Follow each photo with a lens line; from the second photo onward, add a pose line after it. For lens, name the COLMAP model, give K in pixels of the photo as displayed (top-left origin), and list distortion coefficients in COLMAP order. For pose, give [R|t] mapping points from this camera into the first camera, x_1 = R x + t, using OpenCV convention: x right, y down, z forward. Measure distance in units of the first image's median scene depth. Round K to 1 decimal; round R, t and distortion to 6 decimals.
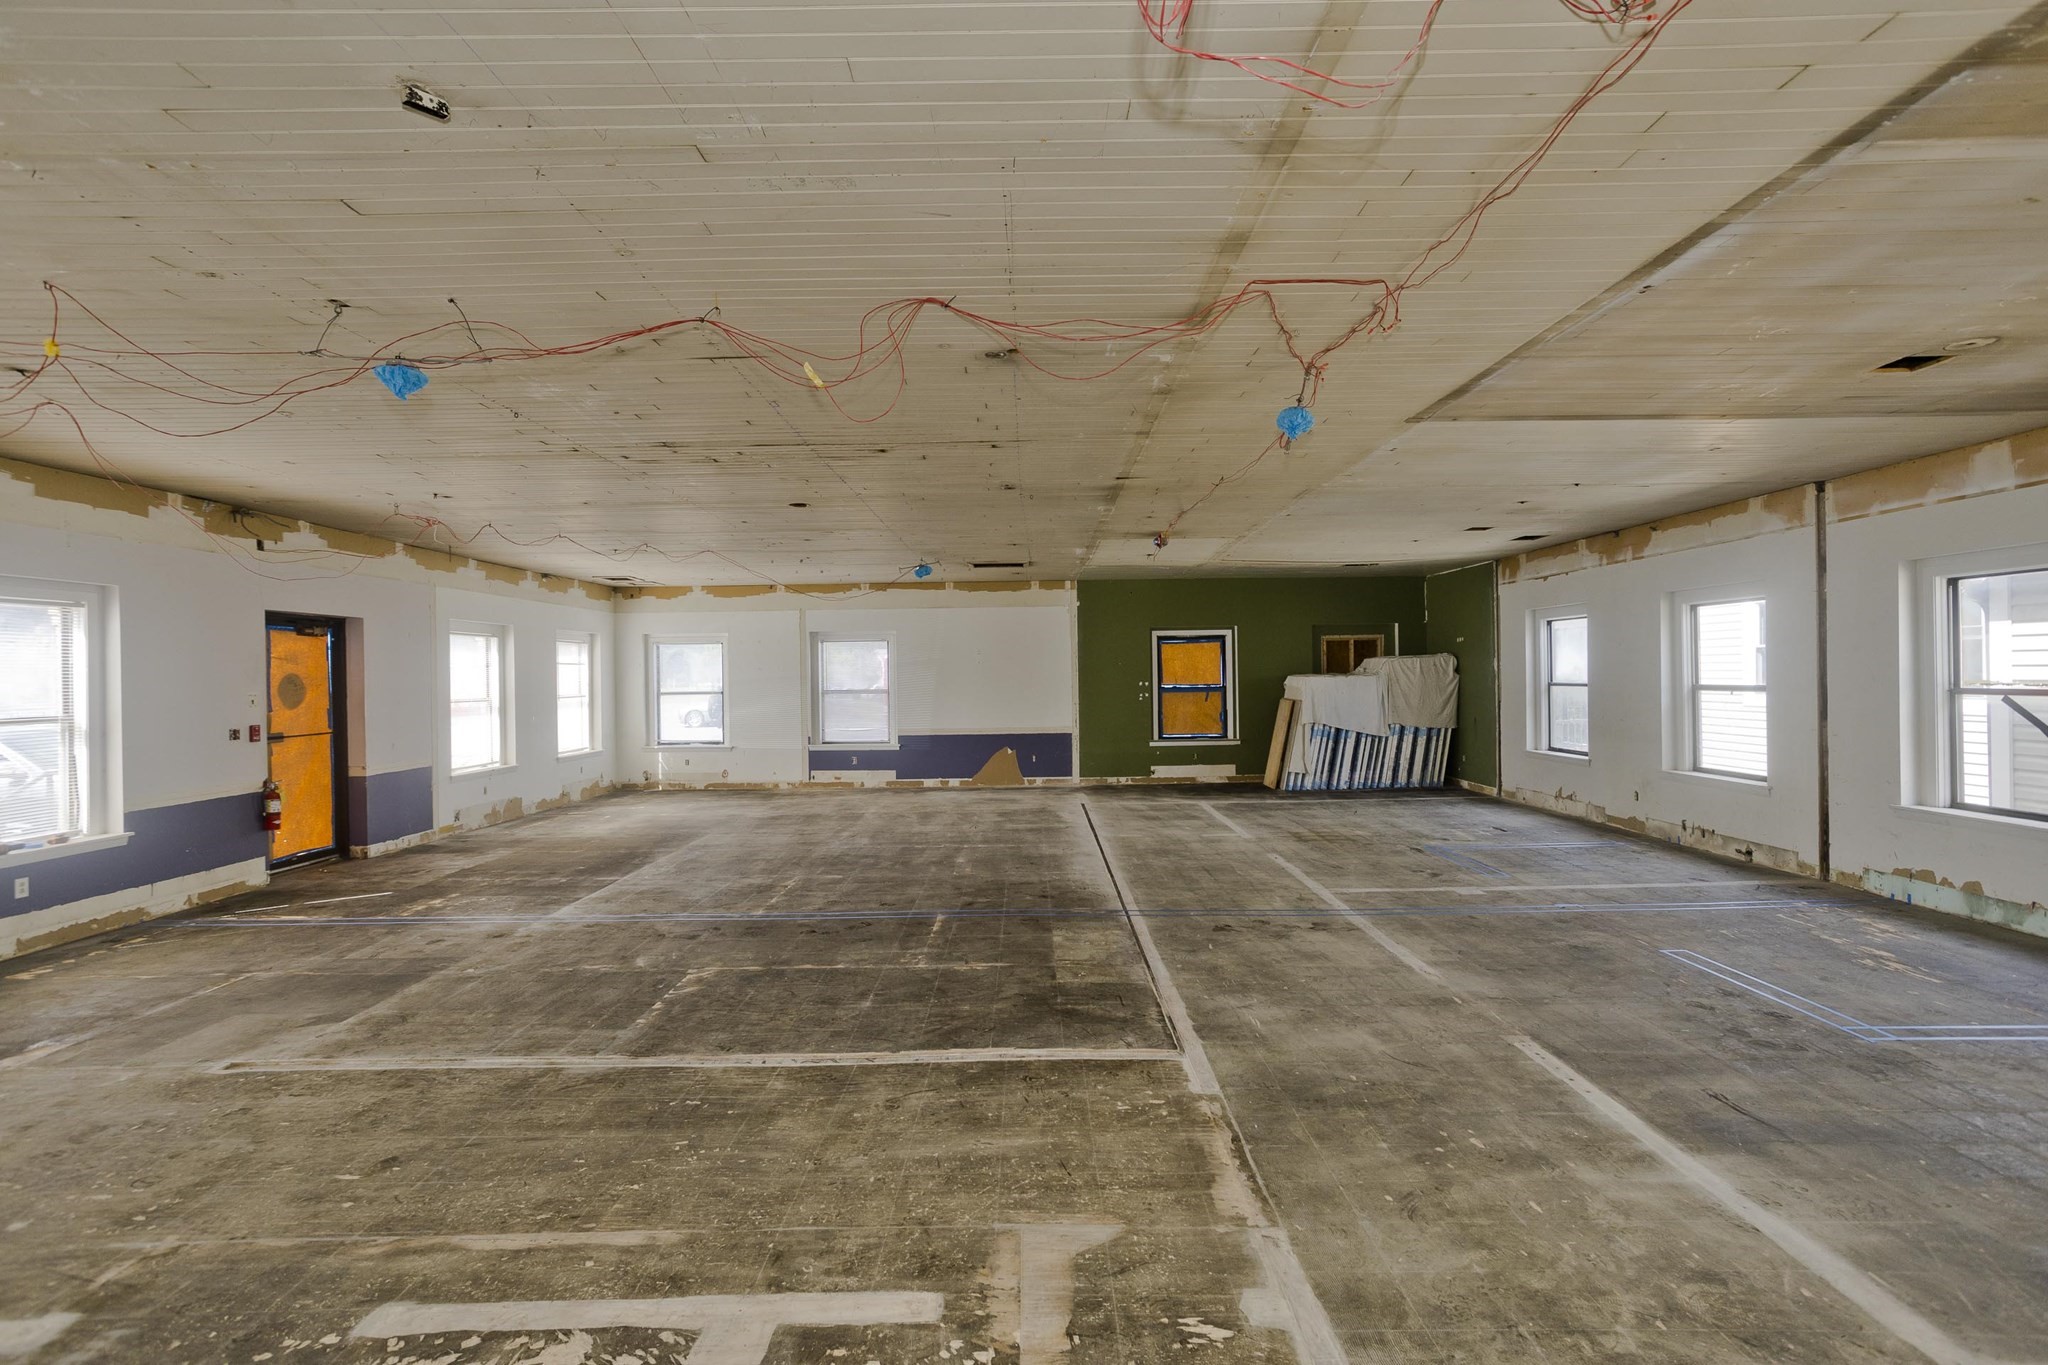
lens RADIAL K [[981.3, 0, 1027.5], [0, 981.3, 676.3], [0, 0, 1]] dist [-0.048913, 0.030842]
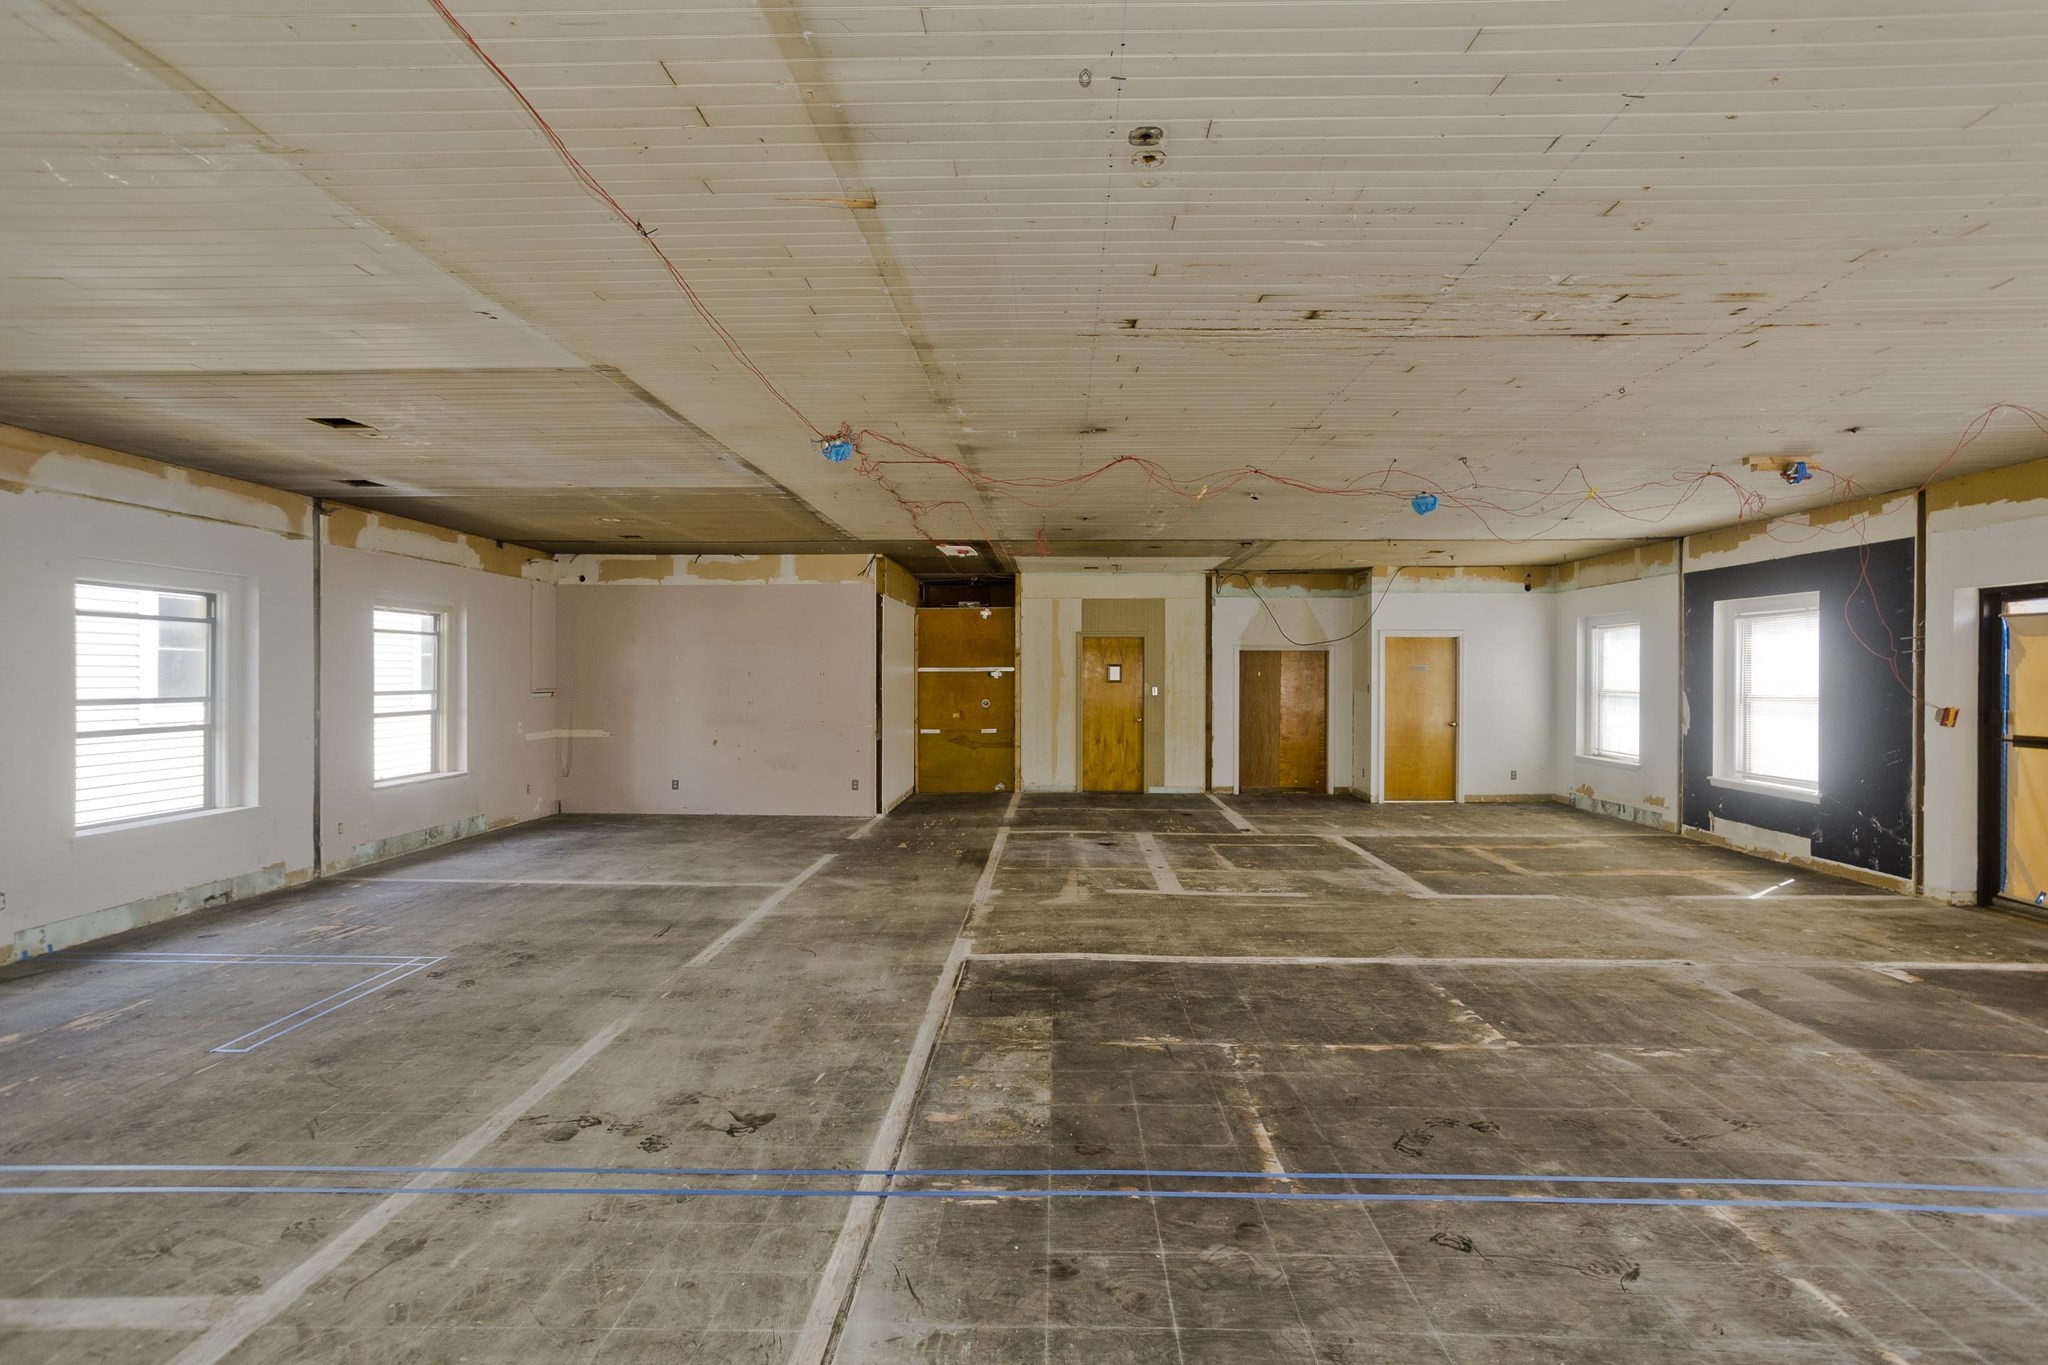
lens RADIAL K [[981.3, 0, 1033.3], [0, 981.3, 677.9], [0, 0, 1]] dist [-0.048913, 0.030842]
pose [[-0.999626, 0.011919, 0.024605, 0.015220], [0.012088, 0.999904, 0.006707, -0.002629], [-0.024523, 0.007002, -0.999675, 1.290924]]
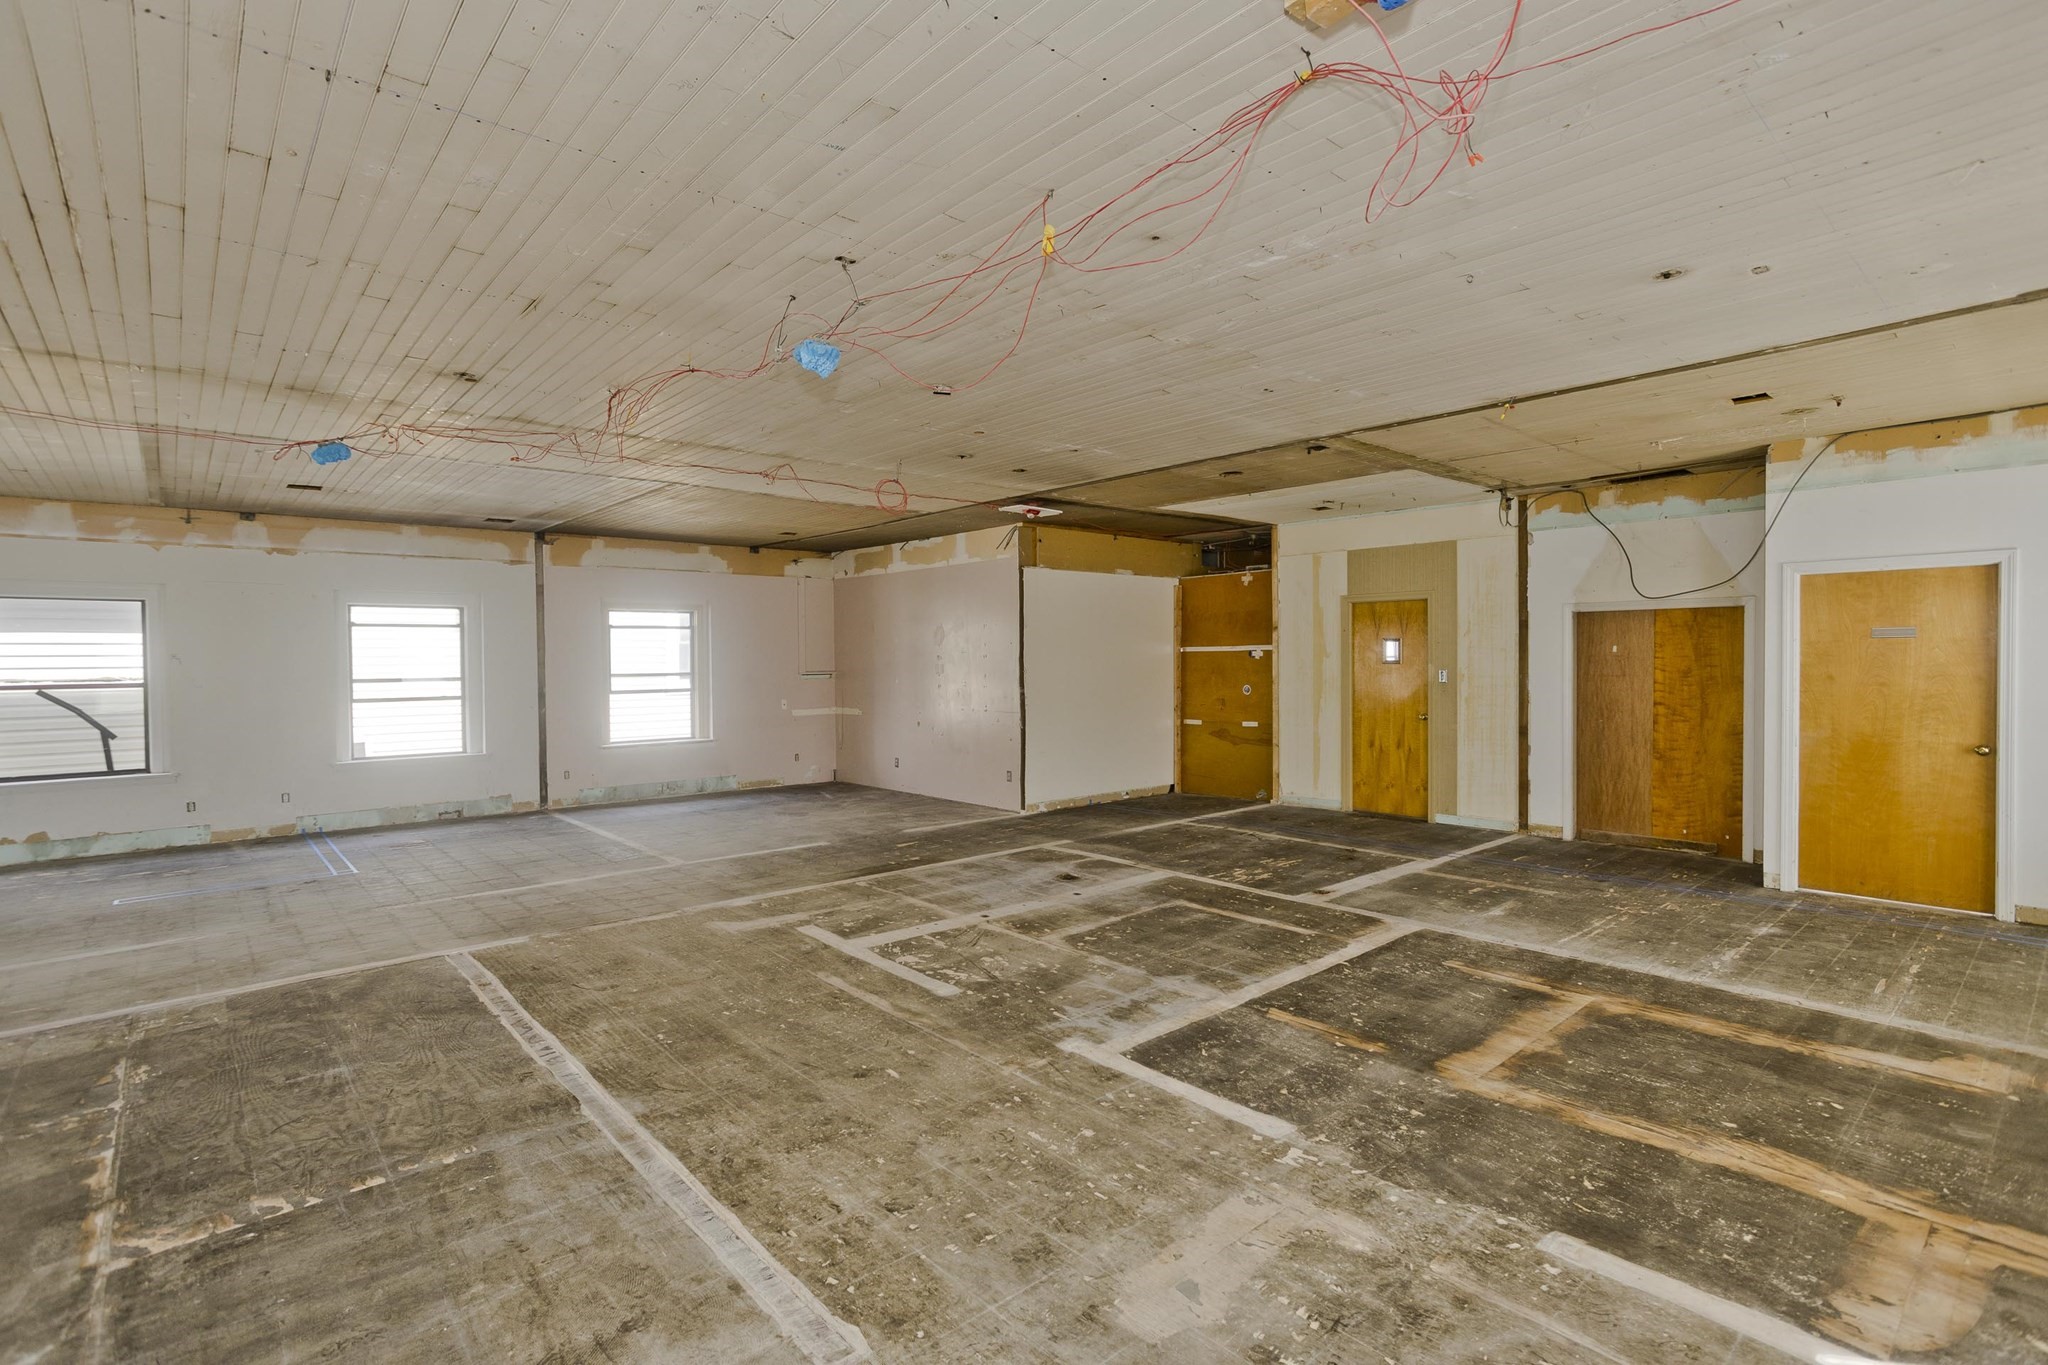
lens RADIAL K [[981.3, 0, 1025.6], [0, 981.3, 676.5], [0, 0, 1]] dist [-0.048913, 0.030842]
pose [[-0.664182, 0.005322, 0.747552, -0.721697], [0.020837, 0.999718, 0.011396, 0.011927], [-0.747281, 0.023146, -0.664105, 0.702589]]
